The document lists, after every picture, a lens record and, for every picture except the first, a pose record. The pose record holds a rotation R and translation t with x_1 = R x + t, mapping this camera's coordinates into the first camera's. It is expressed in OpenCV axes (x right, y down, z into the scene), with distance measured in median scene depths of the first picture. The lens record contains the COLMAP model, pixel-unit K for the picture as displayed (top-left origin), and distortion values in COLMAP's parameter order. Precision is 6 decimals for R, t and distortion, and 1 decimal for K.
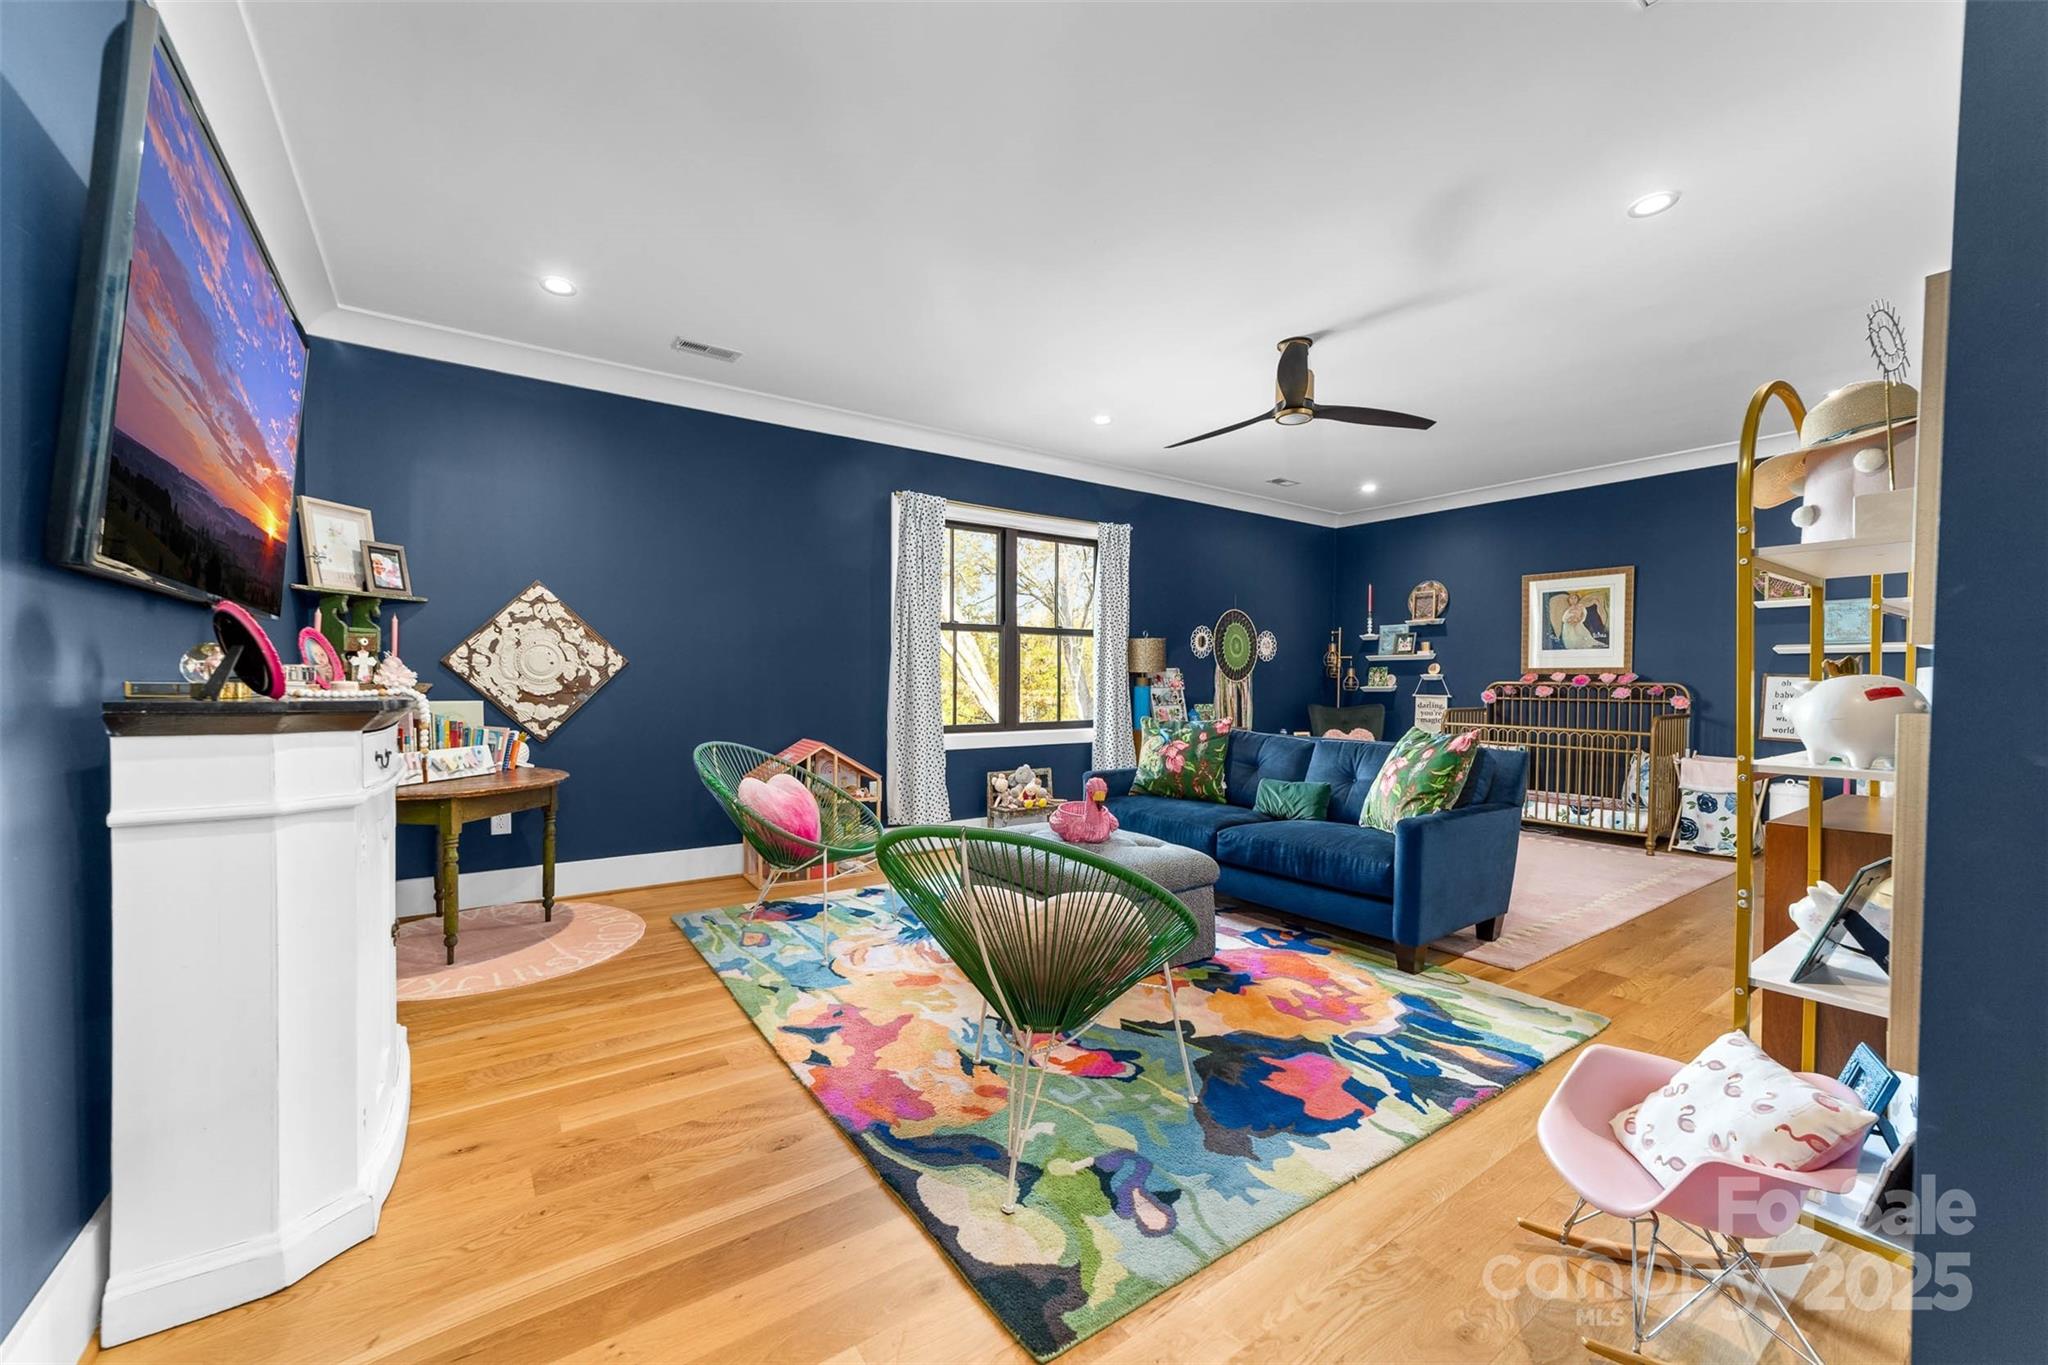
lens RADIAL K [[812.3, 0, 1008.8], [0, 812.3, 699.9], [0, 0, 1]] dist [-0.014593, 0.005499]
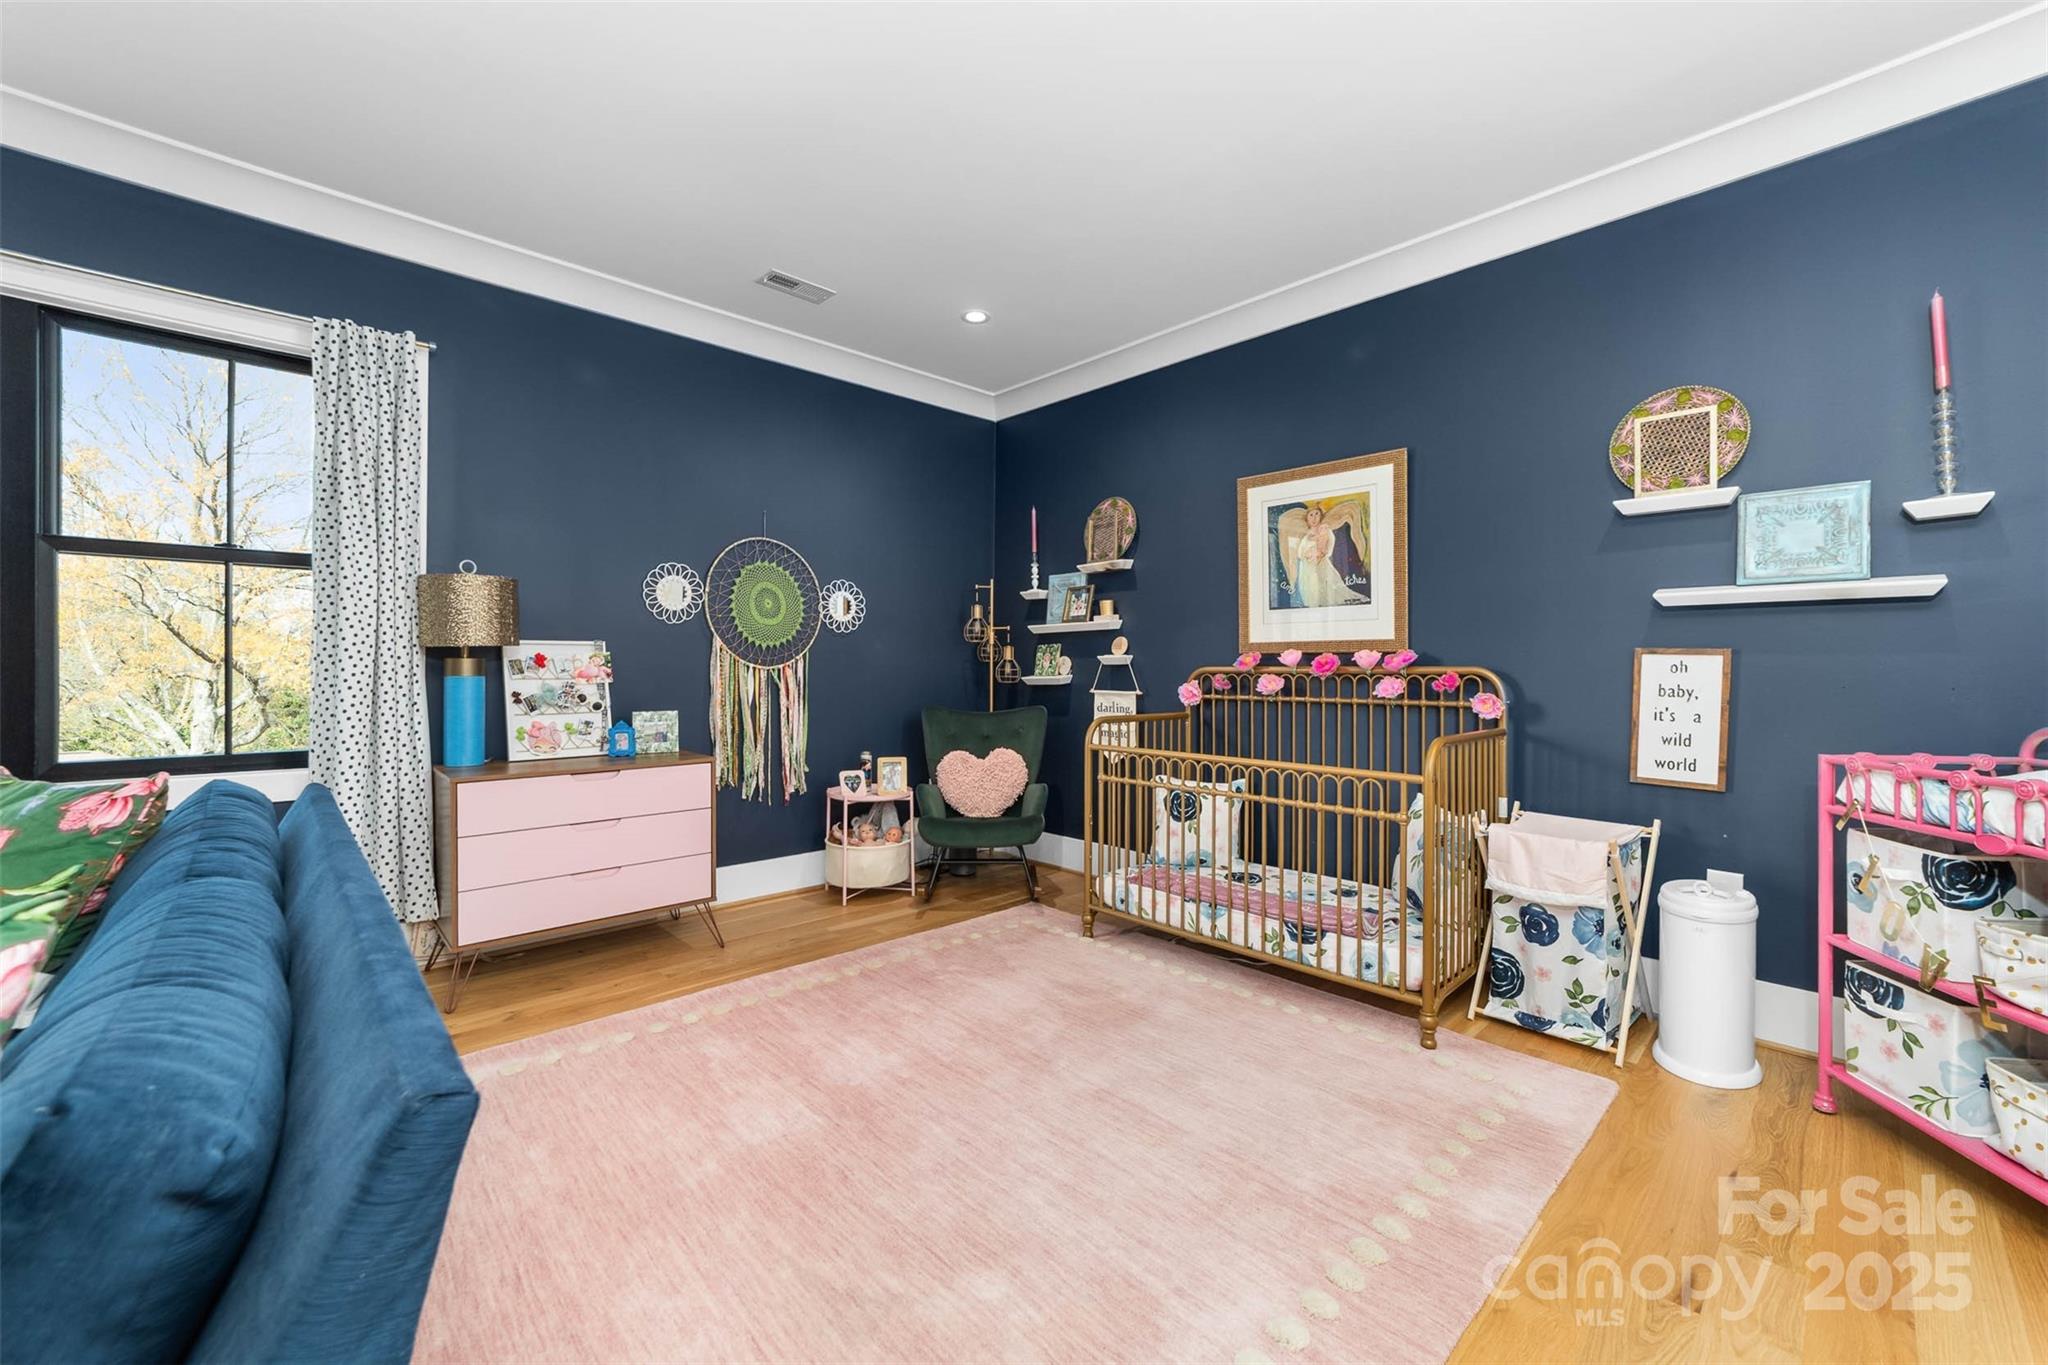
lens RADIAL K [[812.3, 0, 1032.2], [0, 812.3, 663.7], [0, 0, 1]] dist [-0.014593, 0.005499]
pose [[0.989697, -0.000278, 0.143180, 0.420811], [0.005059, 0.999441, -0.033033, -0.006995], [-0.143091, 0.033417, 0.989145, 0.474559]]
